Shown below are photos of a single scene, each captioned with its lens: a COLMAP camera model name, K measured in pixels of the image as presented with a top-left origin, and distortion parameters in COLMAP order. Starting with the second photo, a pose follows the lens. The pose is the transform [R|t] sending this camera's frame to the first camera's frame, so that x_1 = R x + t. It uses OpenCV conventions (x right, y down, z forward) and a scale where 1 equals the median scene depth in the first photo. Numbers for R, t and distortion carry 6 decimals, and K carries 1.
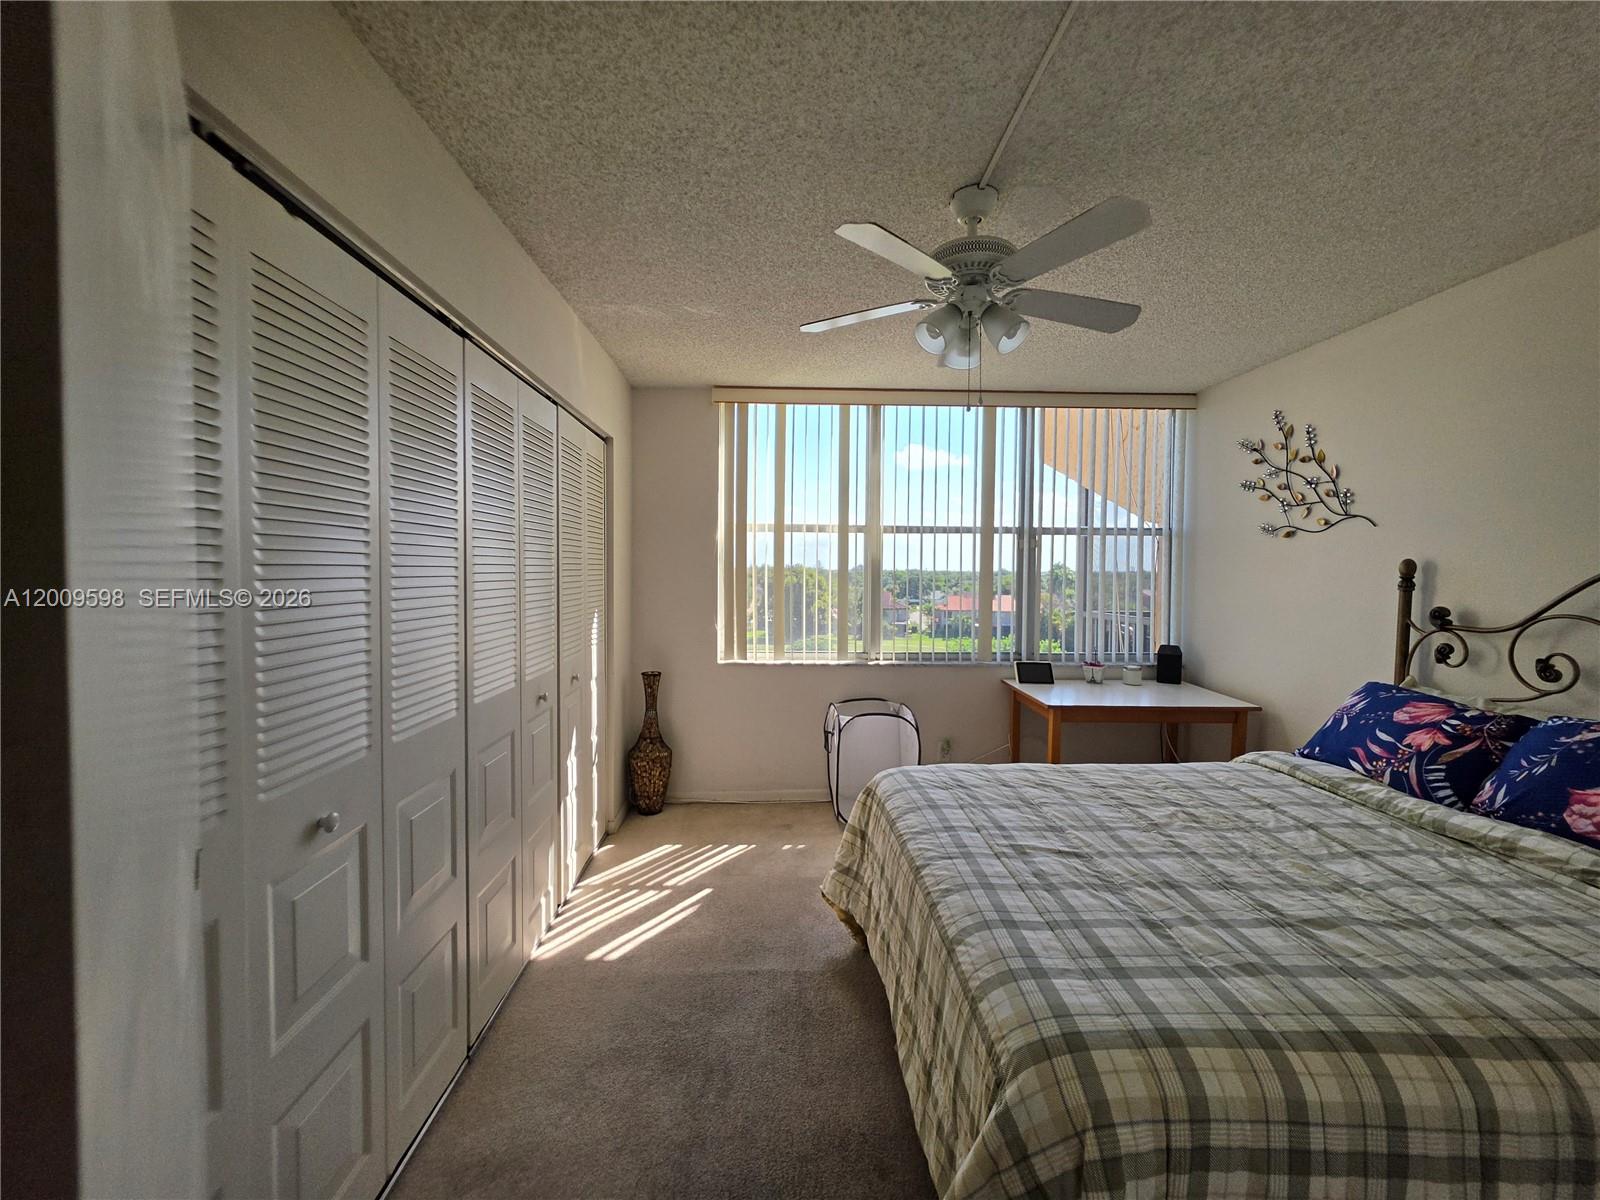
lens RADIAL K [[652.4, 0, 795.1], [0, 652.4, 579.9], [0, 0, 1]] dist [-0.001691, 0.001101]
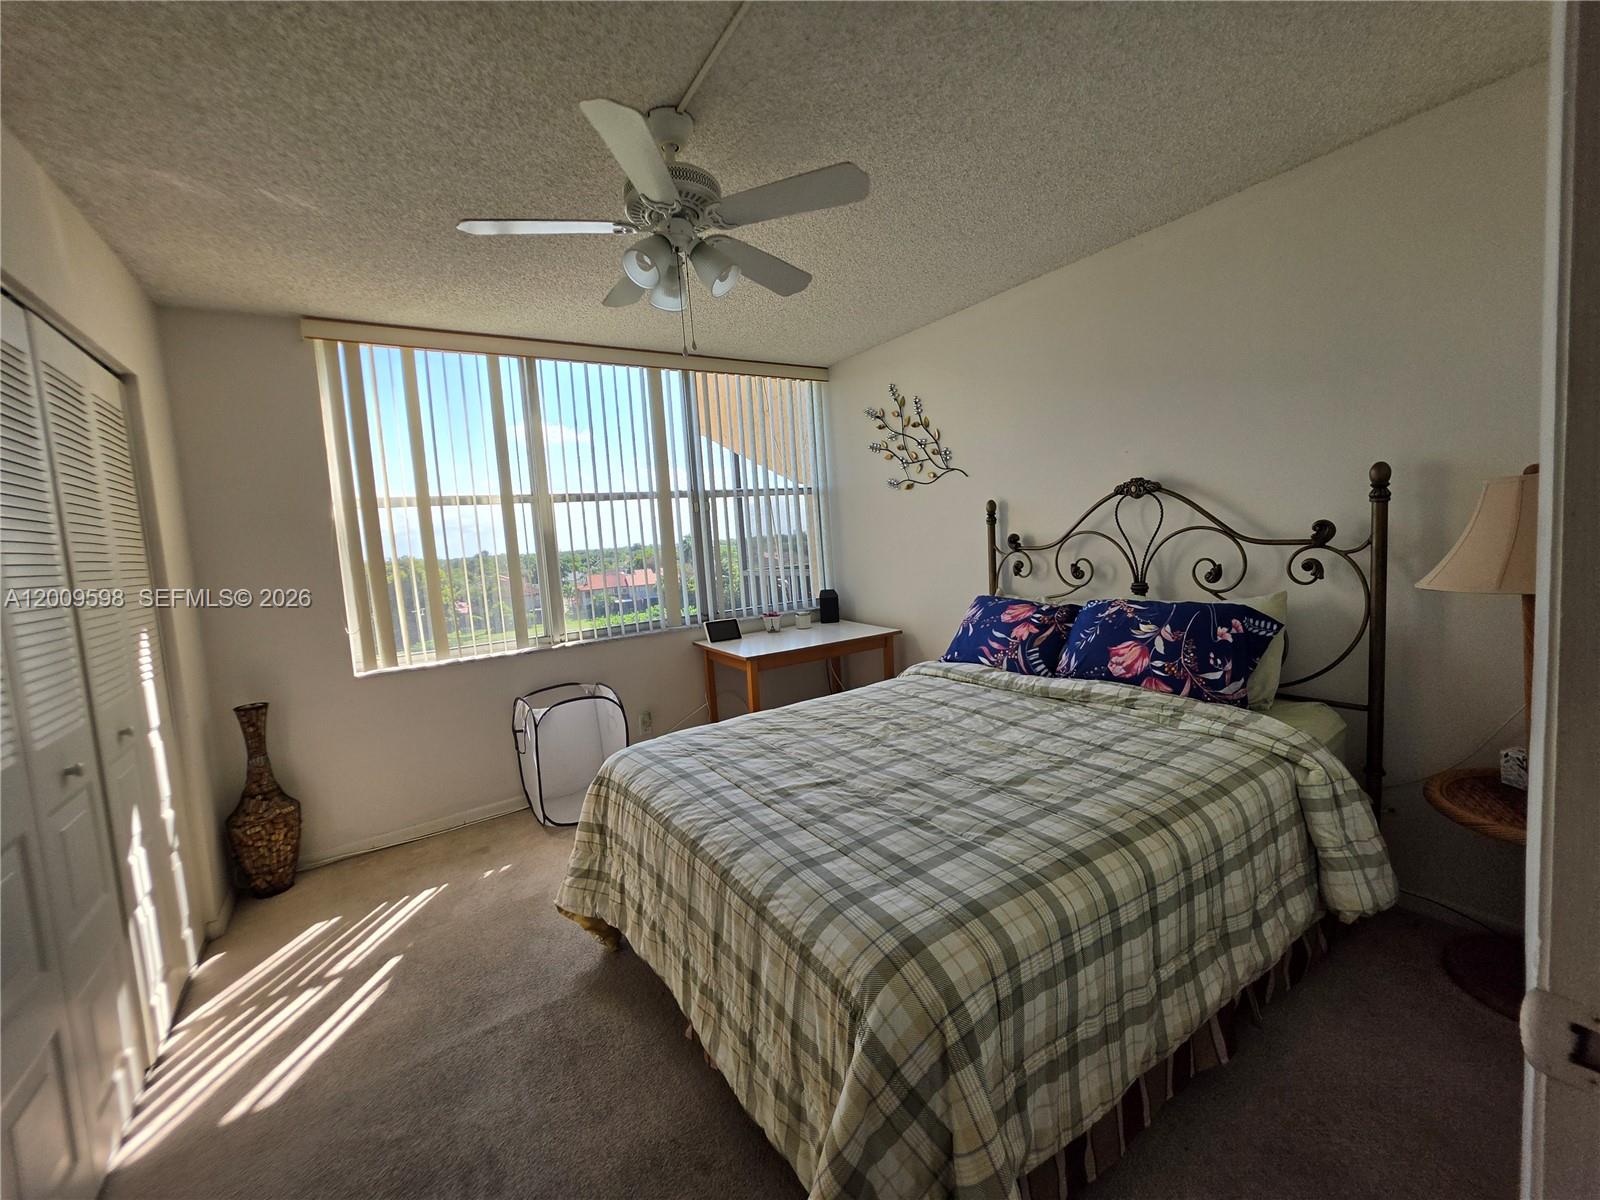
lens RADIAL K [[652.4, 0, 795.1], [0, 652.4, 579.9], [0, 0, 1]] dist [-0.001691, 0.001101]
pose [[0.849038, -0.104201, 0.517954, -0.101999], [0.086485, 0.994545, 0.058314, 0.019081], [-0.521205, -0.004715, 0.853418, 0.093301]]
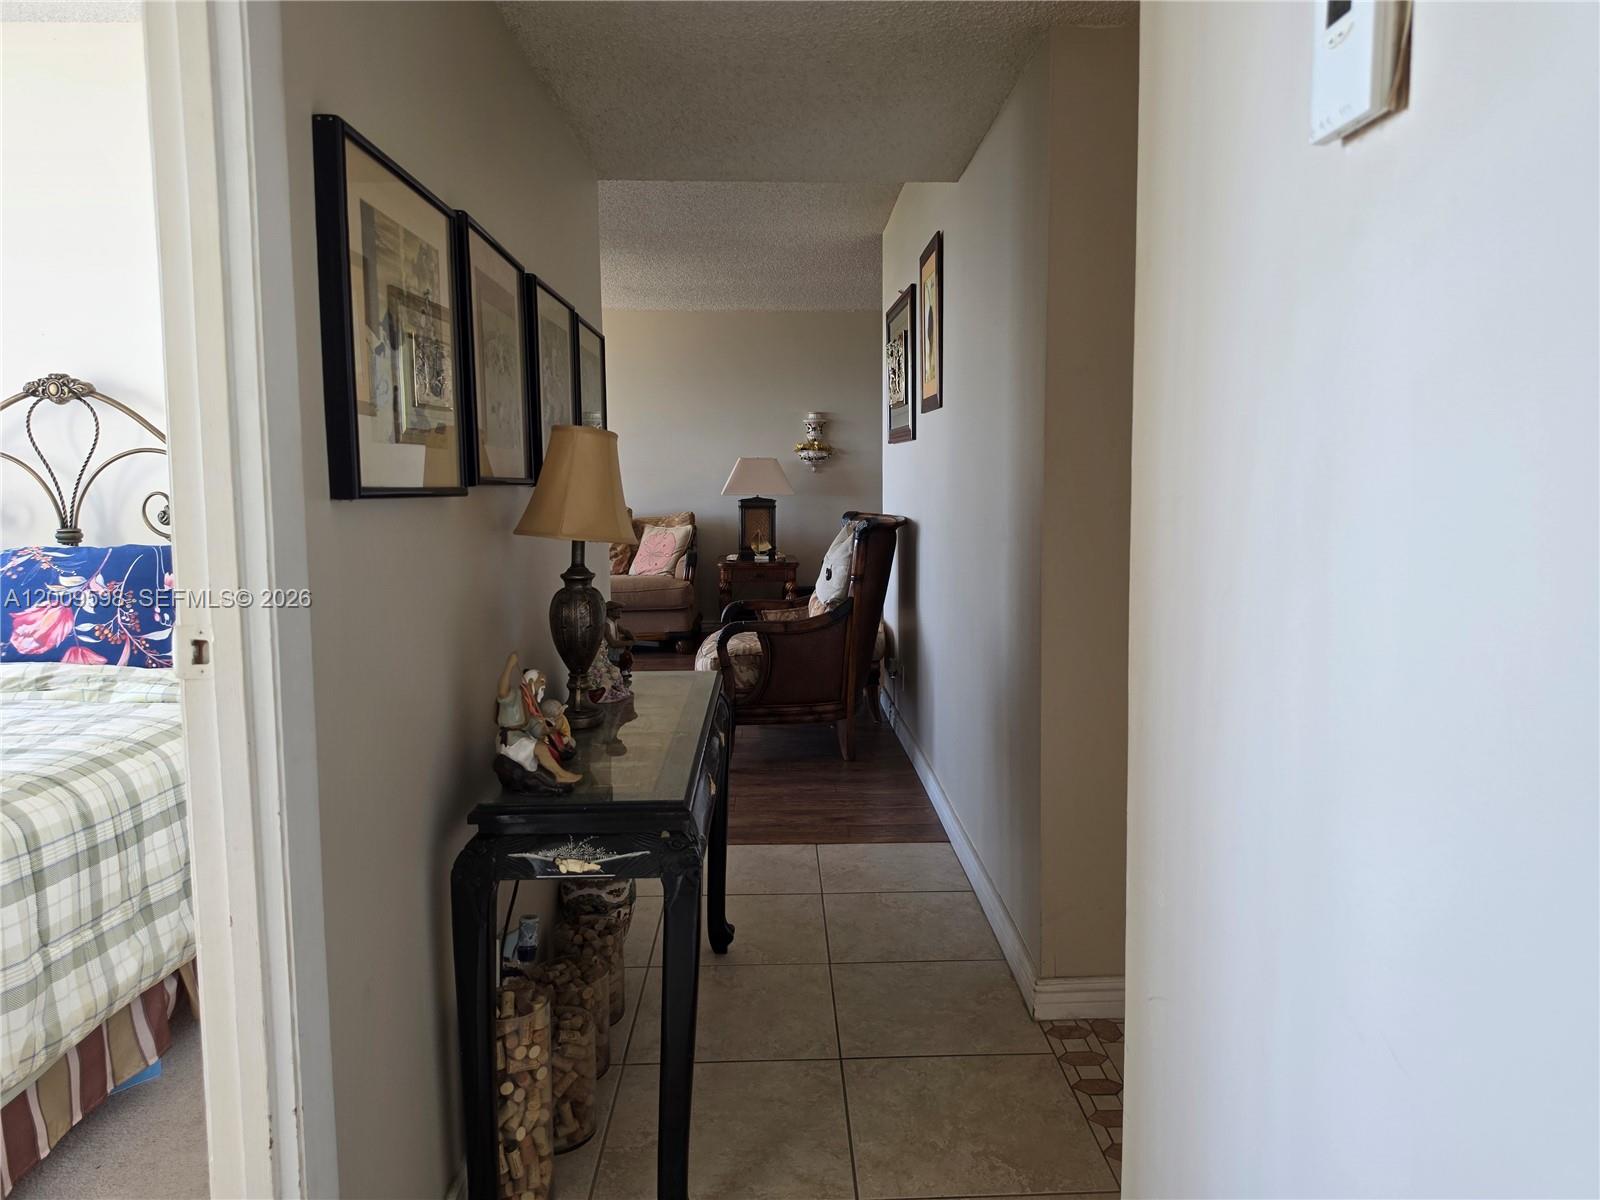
lens RADIAL K [[1118.9, 0, 800.0], [0, 1118.9, 600.0], [0, 0, 1]] dist [0.001298, 0.001826]
pose [[0.015048, -0.110818, 0.993727, -0.329672], [0.031762, 0.993391, 0.110300, 0.112104], [-0.999382, 0.029903, 0.018468, -0.149709]]
